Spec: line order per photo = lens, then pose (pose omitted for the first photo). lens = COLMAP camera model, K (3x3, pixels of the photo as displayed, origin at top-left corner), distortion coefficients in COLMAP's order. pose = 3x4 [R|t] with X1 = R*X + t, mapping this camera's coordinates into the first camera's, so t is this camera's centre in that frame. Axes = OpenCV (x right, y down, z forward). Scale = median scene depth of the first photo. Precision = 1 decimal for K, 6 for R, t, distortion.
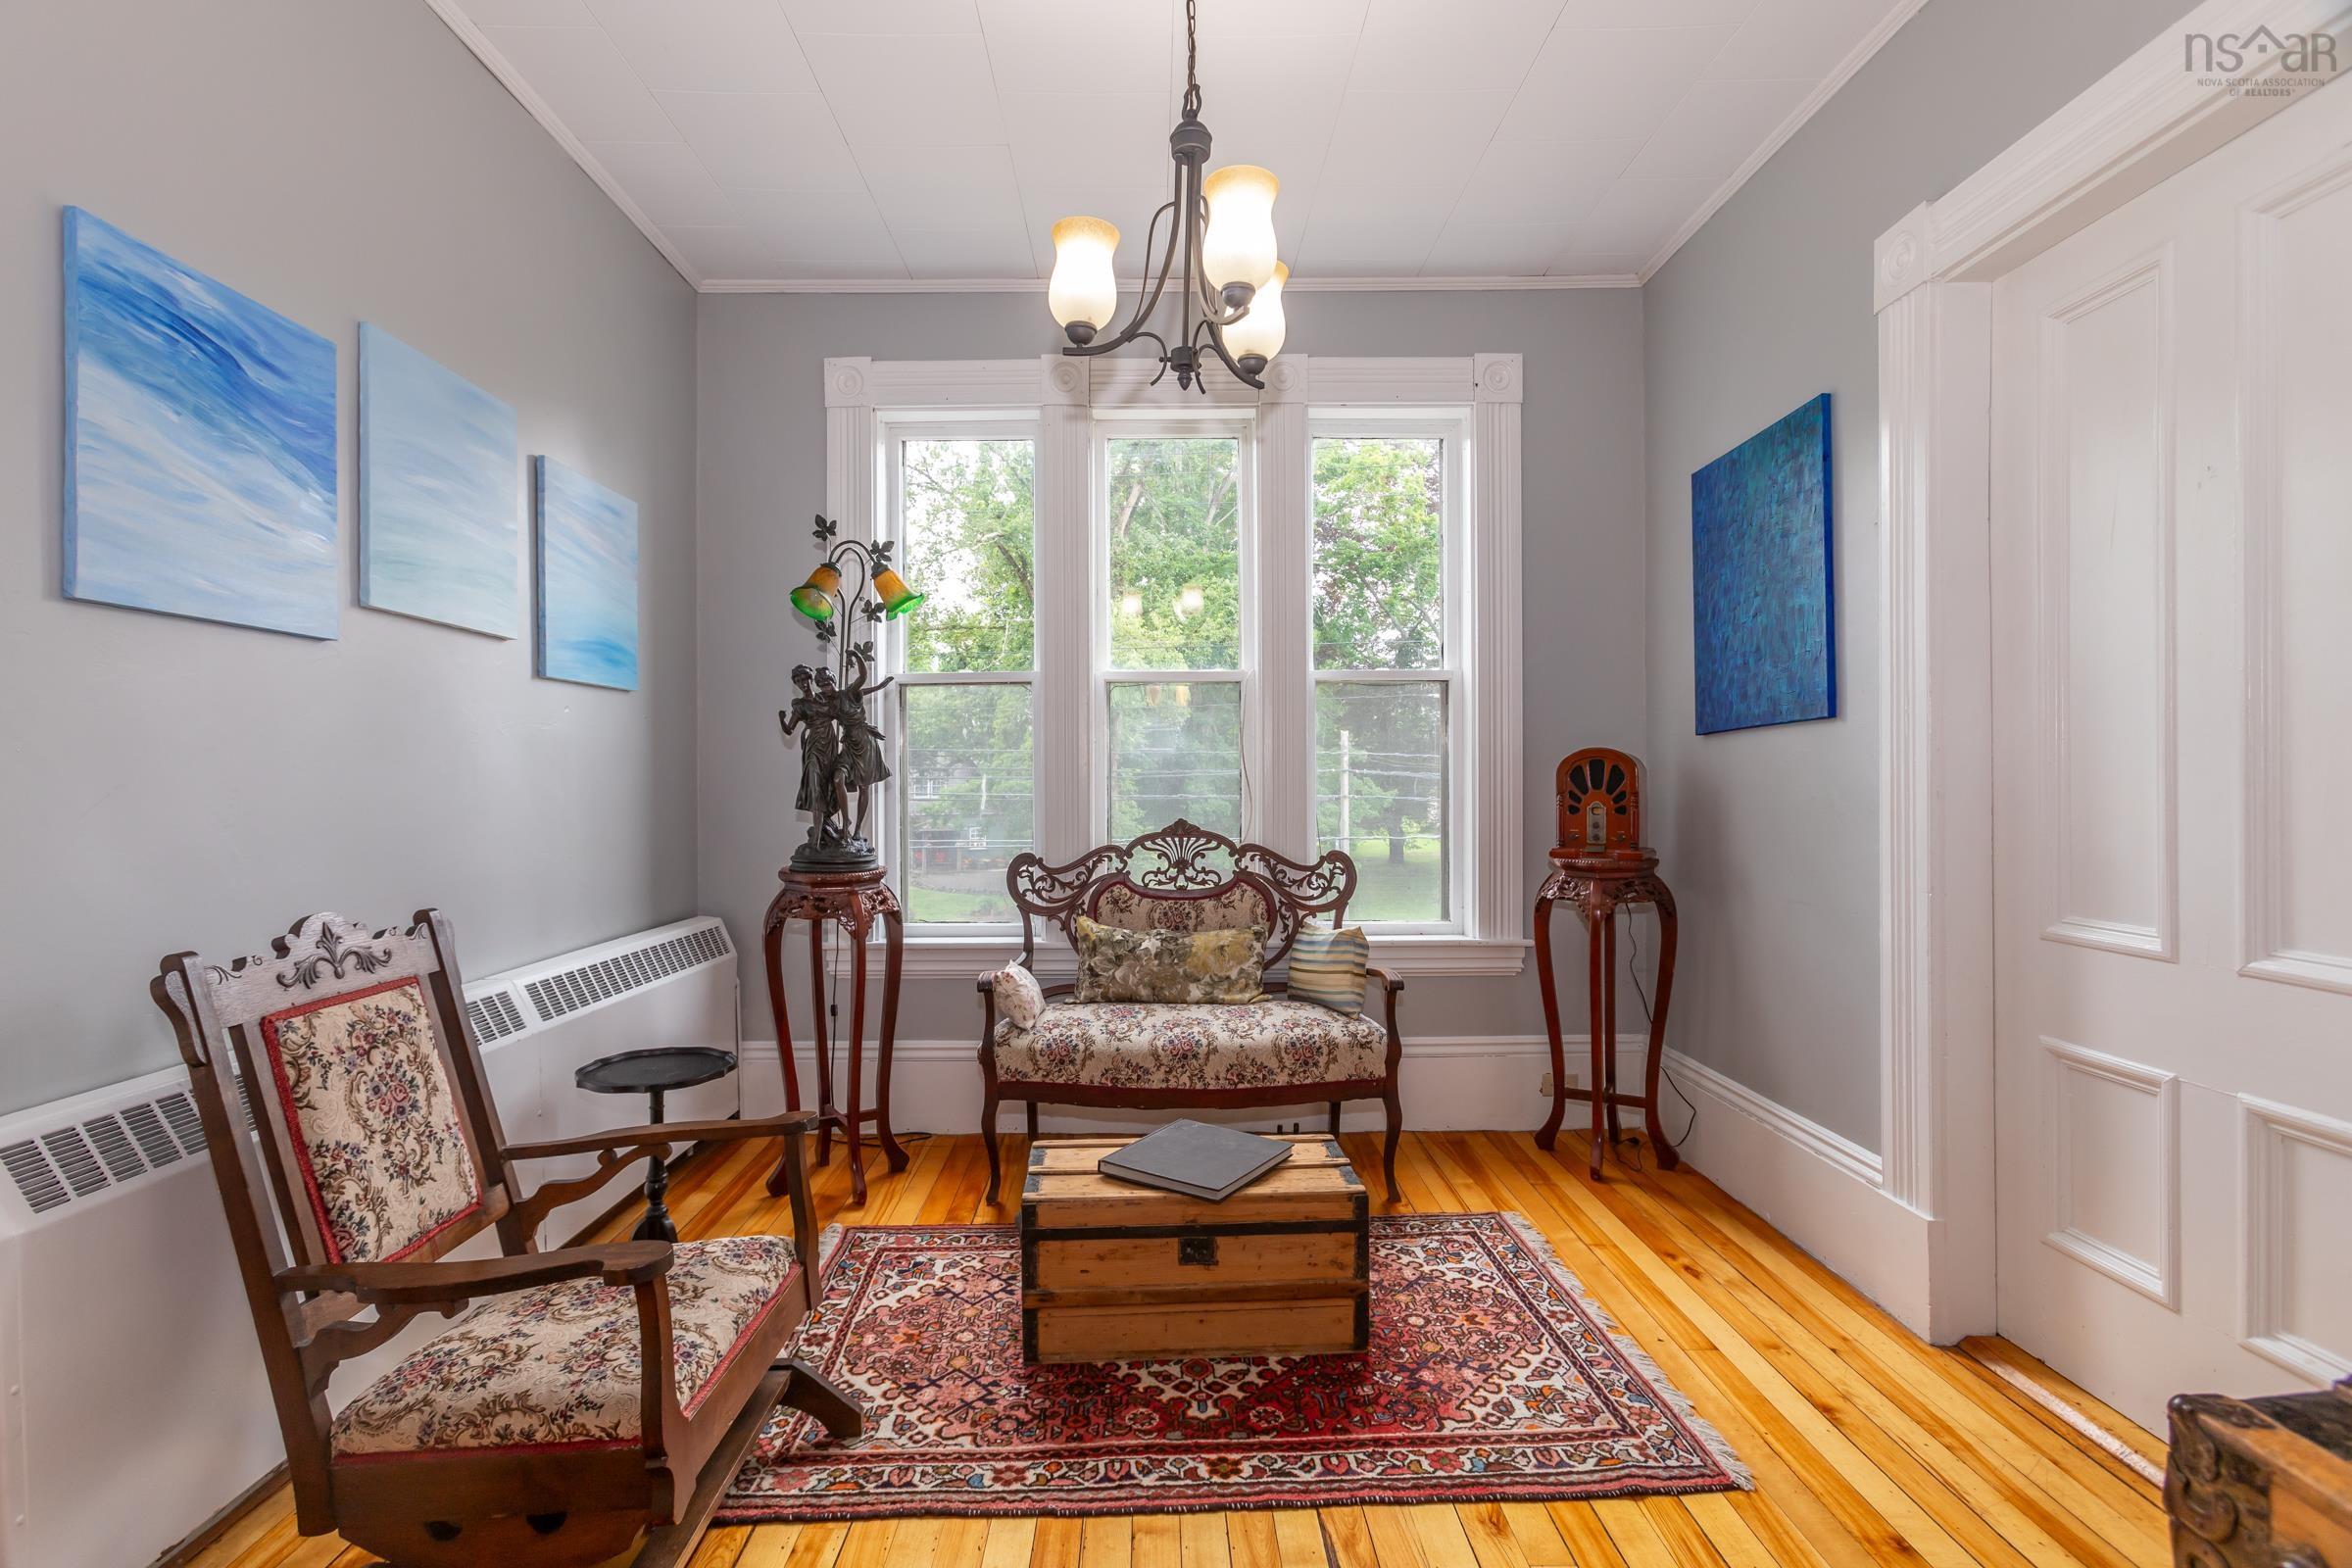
lens RADIAL K [[1065.9, 0, 1174.3], [0, 1065.9, 780.4], [0, 0, 1]] dist [-0.009872, 0.007932]
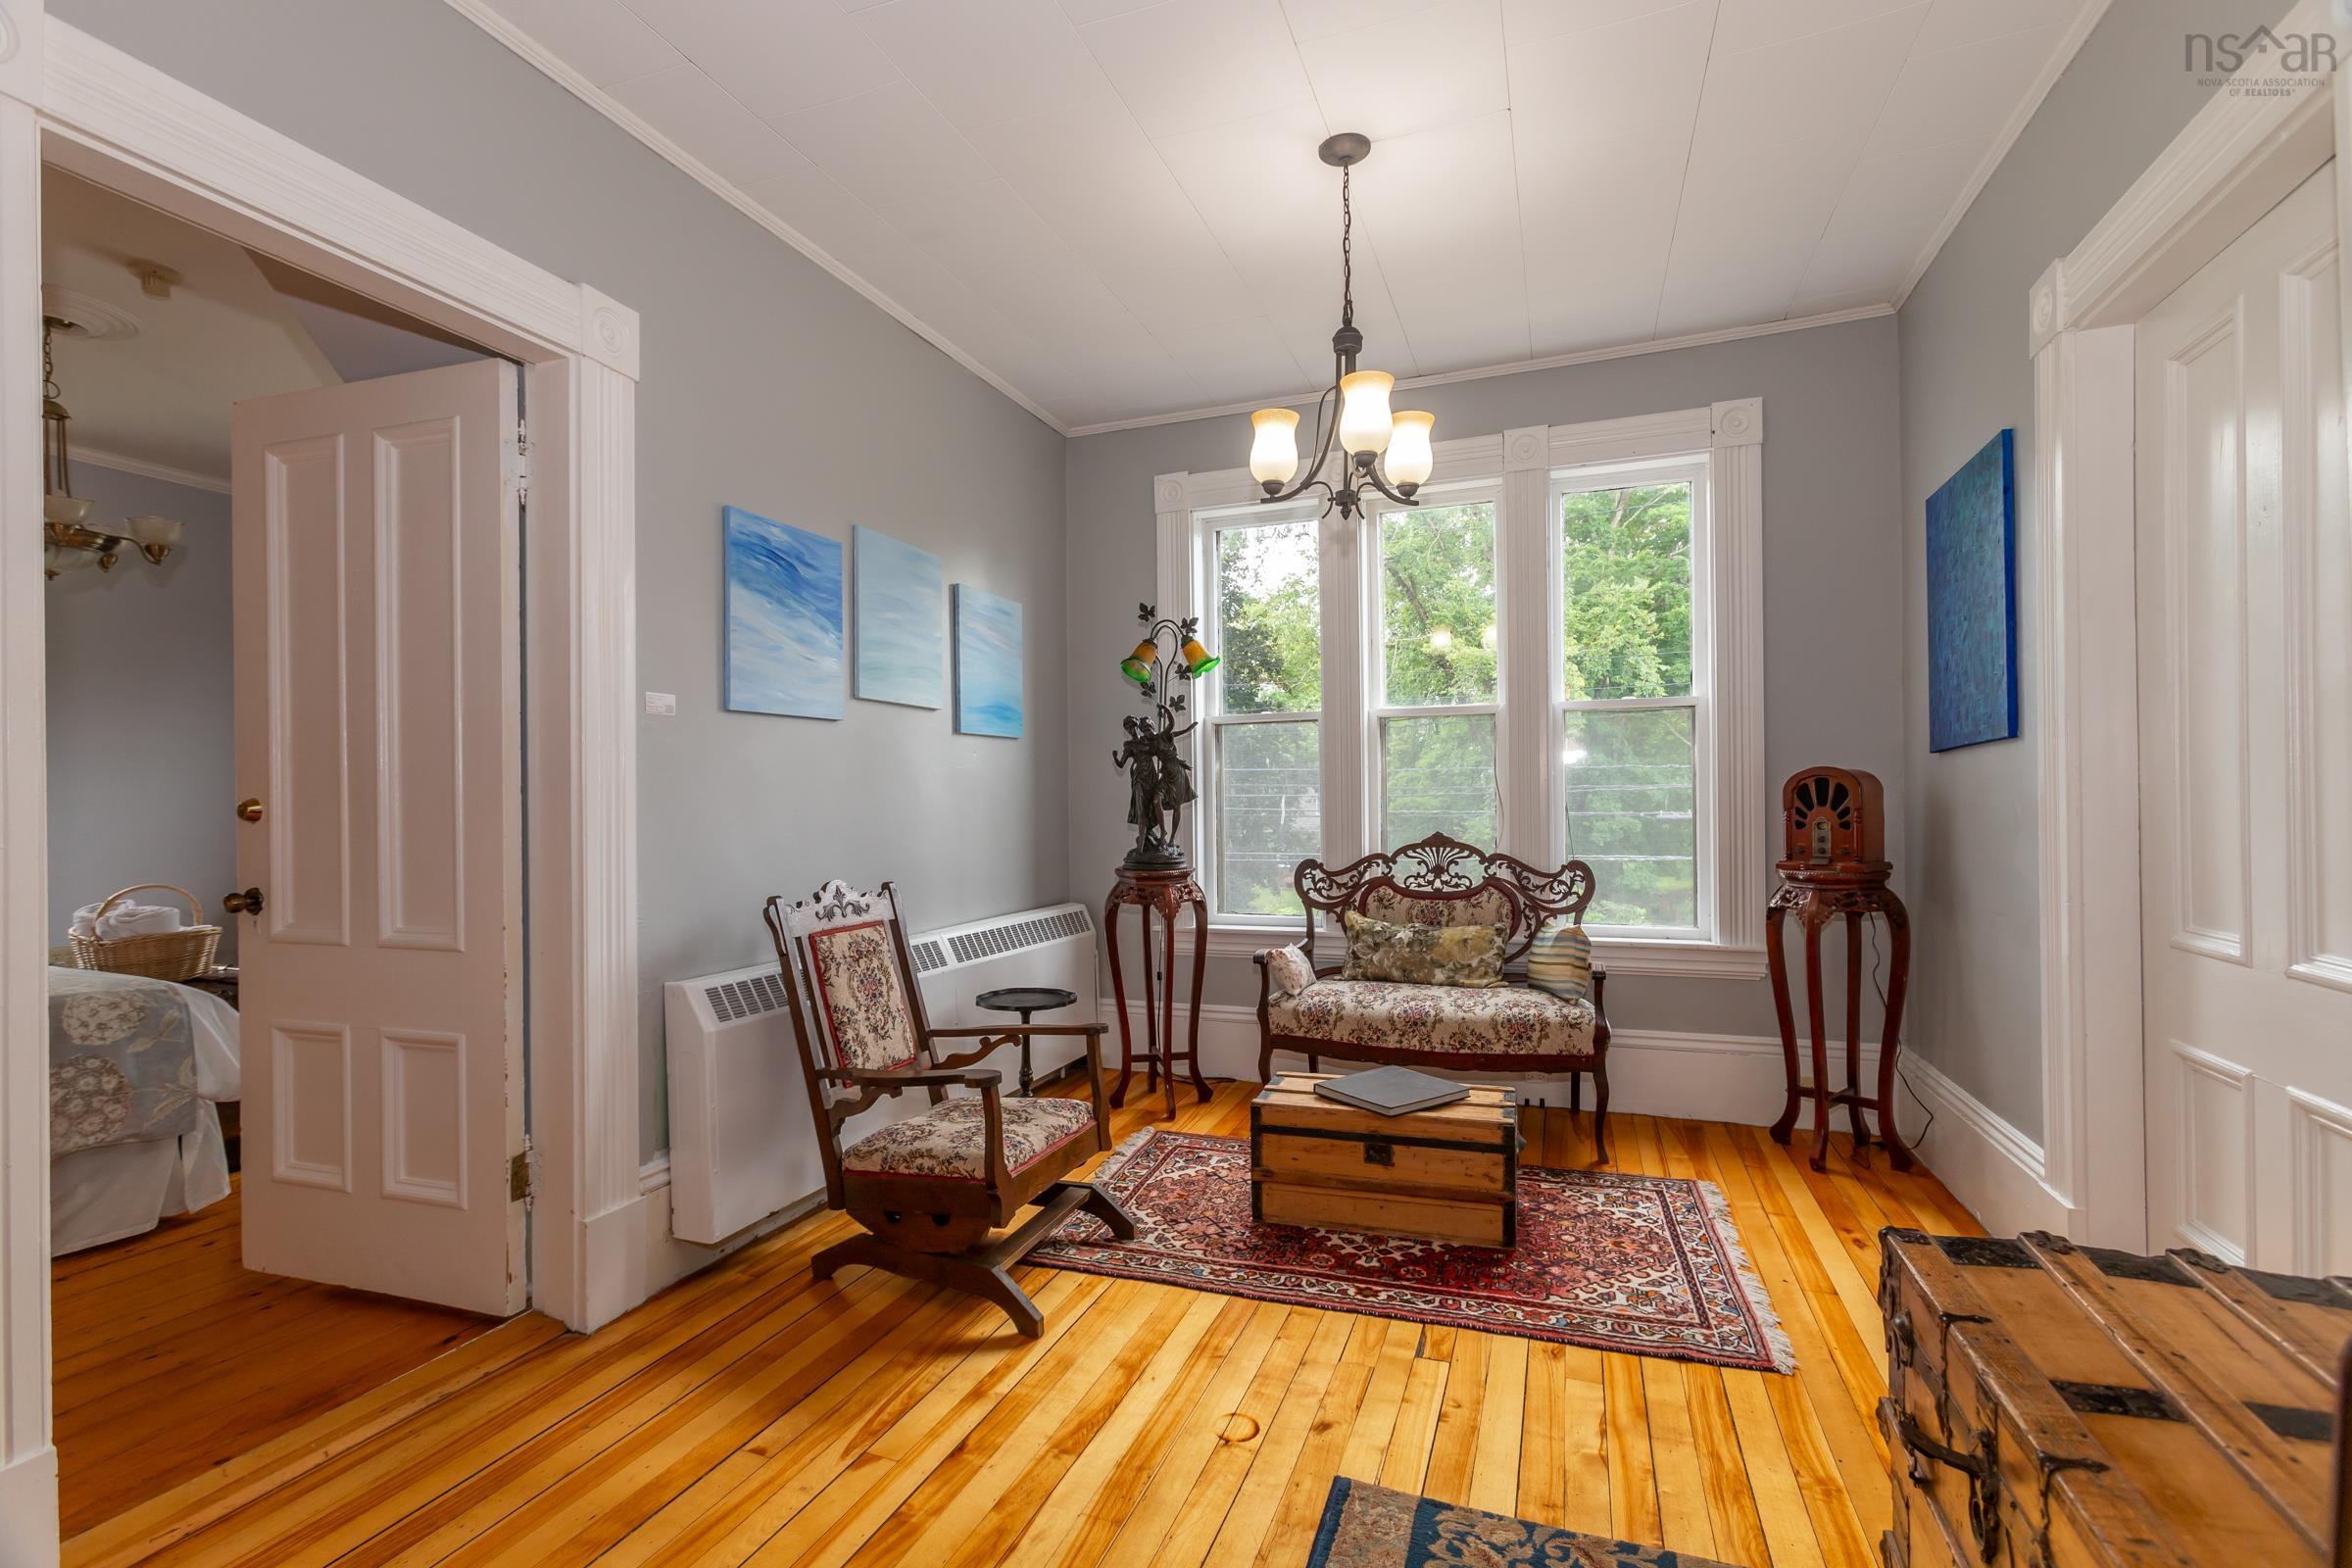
lens RADIAL K [[1065.9, 0, 1194.4], [0, 1065.9, 795.9], [0, 0, 1]] dist [-0.009872, 0.007932]
pose [[0.936655, -0.006667, -0.350190, 0.266507], [0.006427, 0.999978, -0.001845, -0.005103], [0.350195, -0.000522, 0.936677, -0.317804]]
